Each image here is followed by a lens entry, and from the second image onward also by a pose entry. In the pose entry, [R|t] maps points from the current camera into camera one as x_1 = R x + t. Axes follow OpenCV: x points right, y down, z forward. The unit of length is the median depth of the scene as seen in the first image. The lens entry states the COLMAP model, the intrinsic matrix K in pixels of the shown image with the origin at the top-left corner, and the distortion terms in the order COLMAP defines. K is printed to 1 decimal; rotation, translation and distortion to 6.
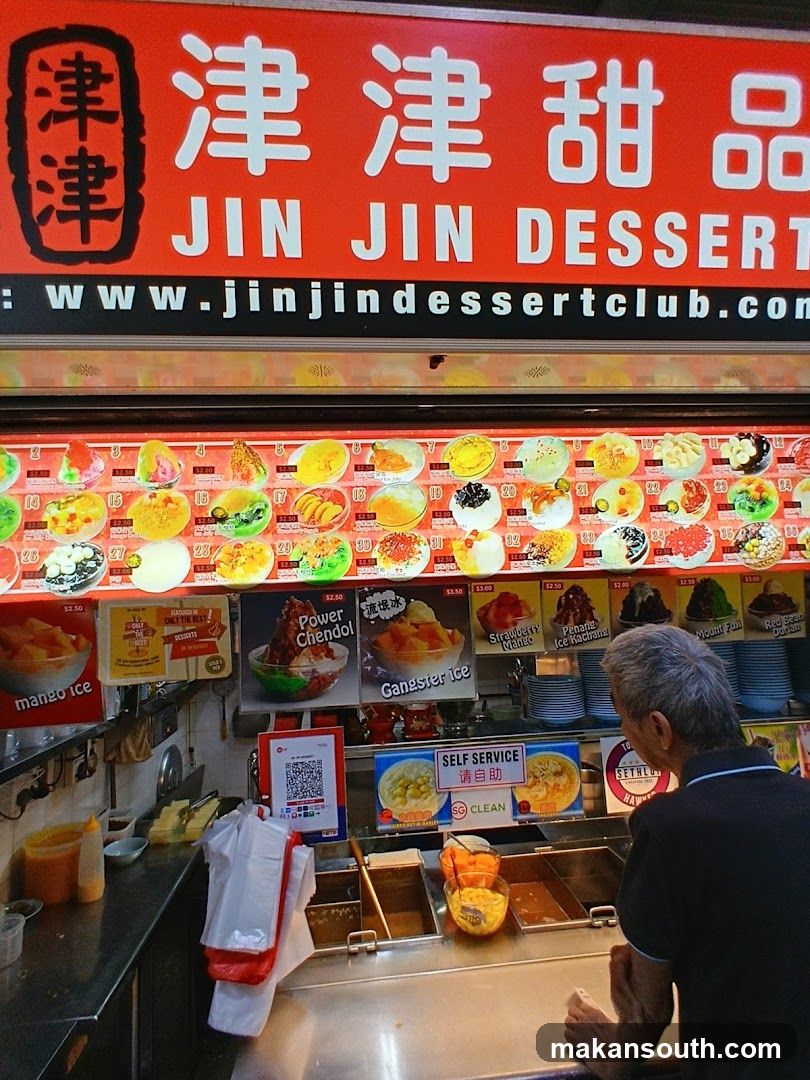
lens RADIAL K [[546.0, 0, 403.3], [0, 546.0, 535.4], [0, 0, 1]] dist [0.007996, -0.015194]
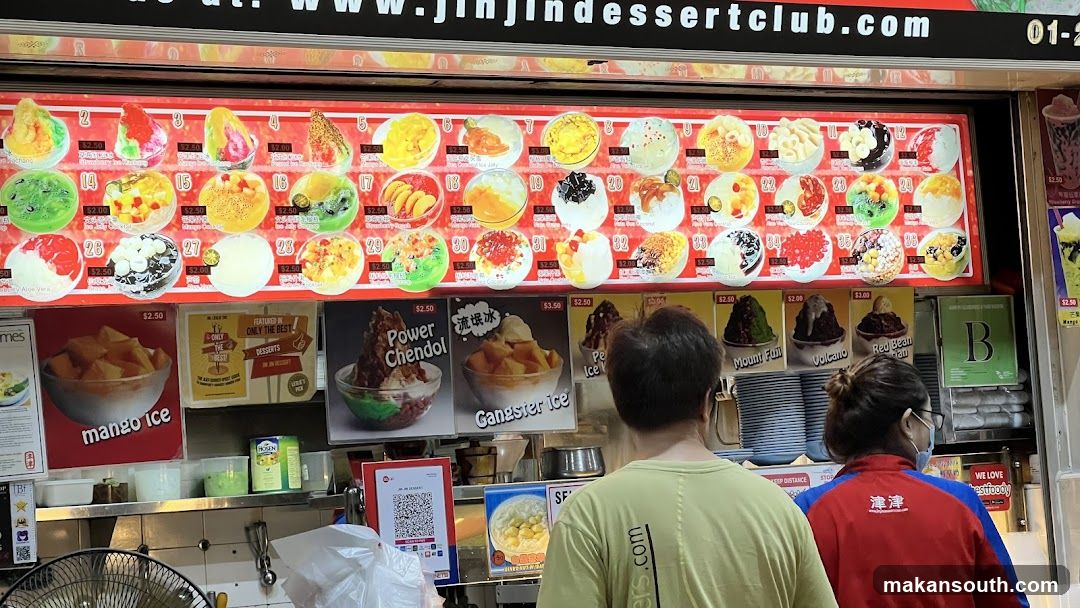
lens RADIAL K [[2398.0, 0, 540.0], [0, 2398.0, 304.0], [0, 0, 1]] dist [-0.490546, 11.032725]
pose [[0.918356, 0.011906, 0.395576, -1.433282], [-0.017740, 0.999781, 0.011093, 0.066570], [-0.395358, -0.017205, 0.918366, -2.433054]]
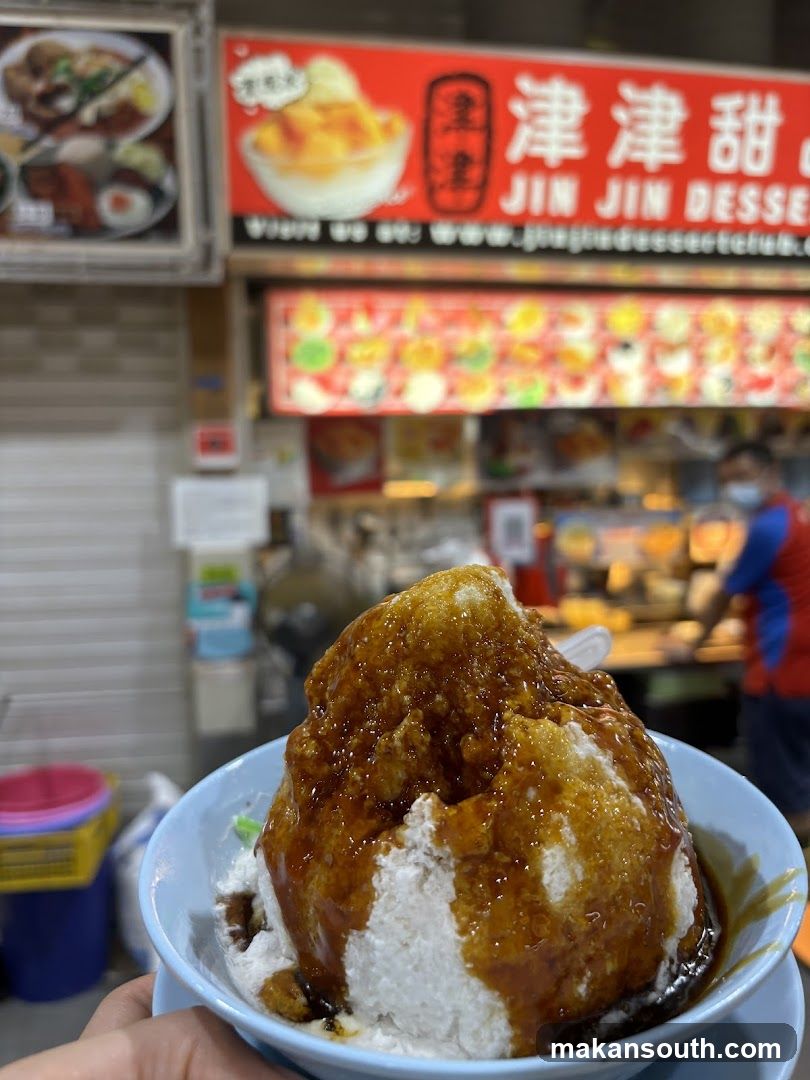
lens RADIAL K [[872.1, 0, 405.0], [0, 872.1, 540.0], [0, 0, 1]] dist [0.037957, -0.100636]
pose [[0.995226, 0.014790, 0.096473, -0.712375], [-0.034631, 0.977648, 0.207376, -0.035723], [-0.091249, -0.209727, 0.973493, -1.388826]]
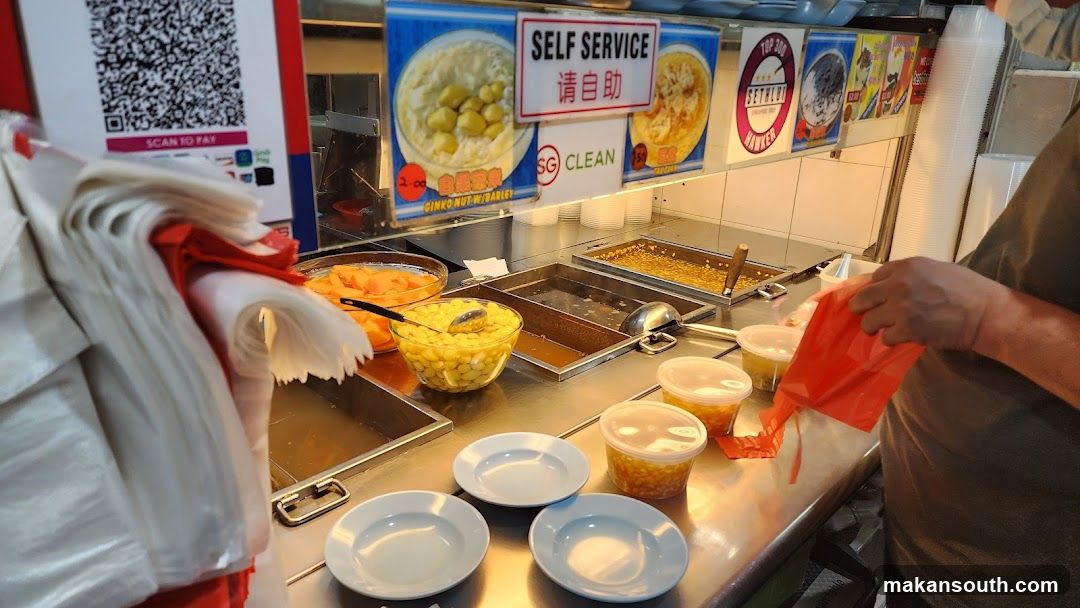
lens RADIAL K [[716.0, 0, 540.0], [0, 716.0, 304.0], [0, 0, 1]] dist [0.054976, -0.000701]
pose [[0.755483, -0.158917, 0.635602, -0.284303], [-0.142164, 0.907259, 0.395816, 0.375128], [-0.639558, -0.389392, 0.662827, 0.576017]]
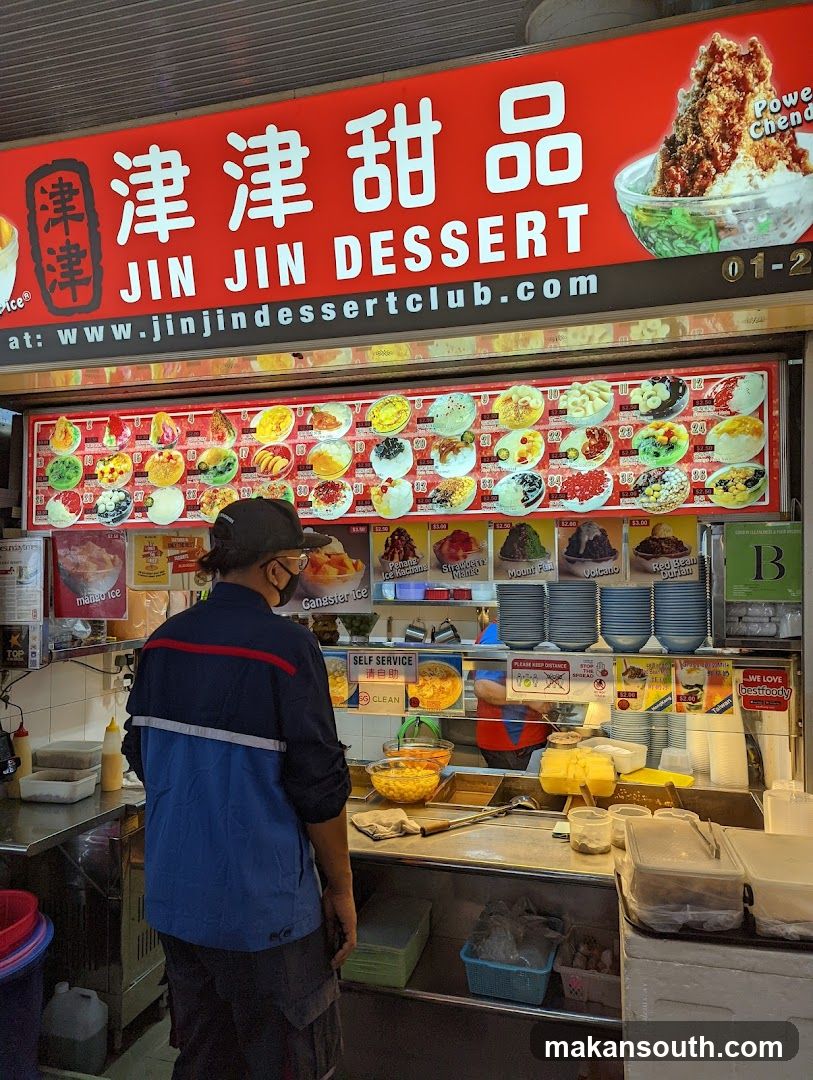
lens RADIAL K [[761.5, 0, 409.0], [0, 761.5, 556.2], [0, 0, 1]] dist [0.062106, -0.060347]
pose [[0.931563, 0.030190, -0.362324, 0.825695], [0.009499, 0.994186, 0.107260, -0.018906], [0.363455, -0.103362, 0.925860, -0.575033]]
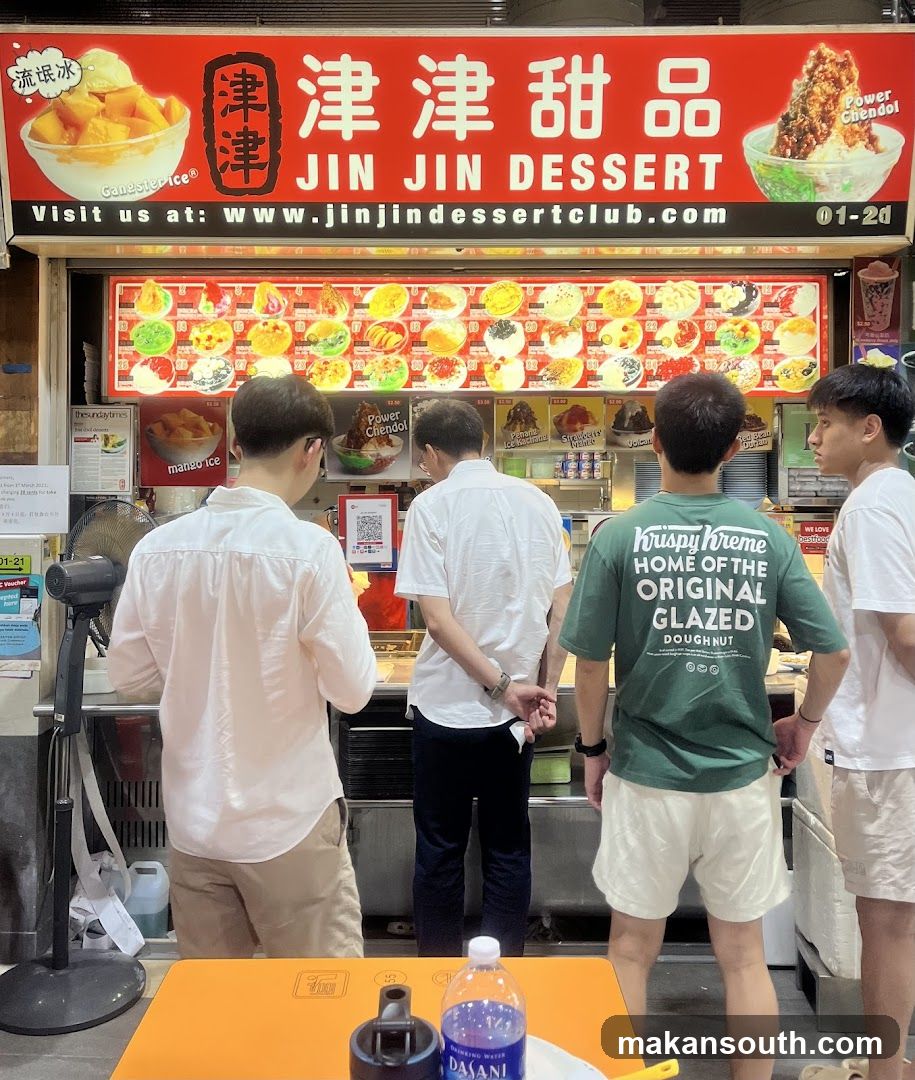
lens RADIAL K [[993.6, 0, 463.2], [0, 993.6, 427.5], [0, 0, 1]] dist [0.078653, -0.138048]
pose [[0.993986, 0.041176, -0.101471, 0.302632], [-0.030712, 0.994247, 0.102610, -0.086542], [0.105113, -0.098877, 0.989533, -1.461361]]
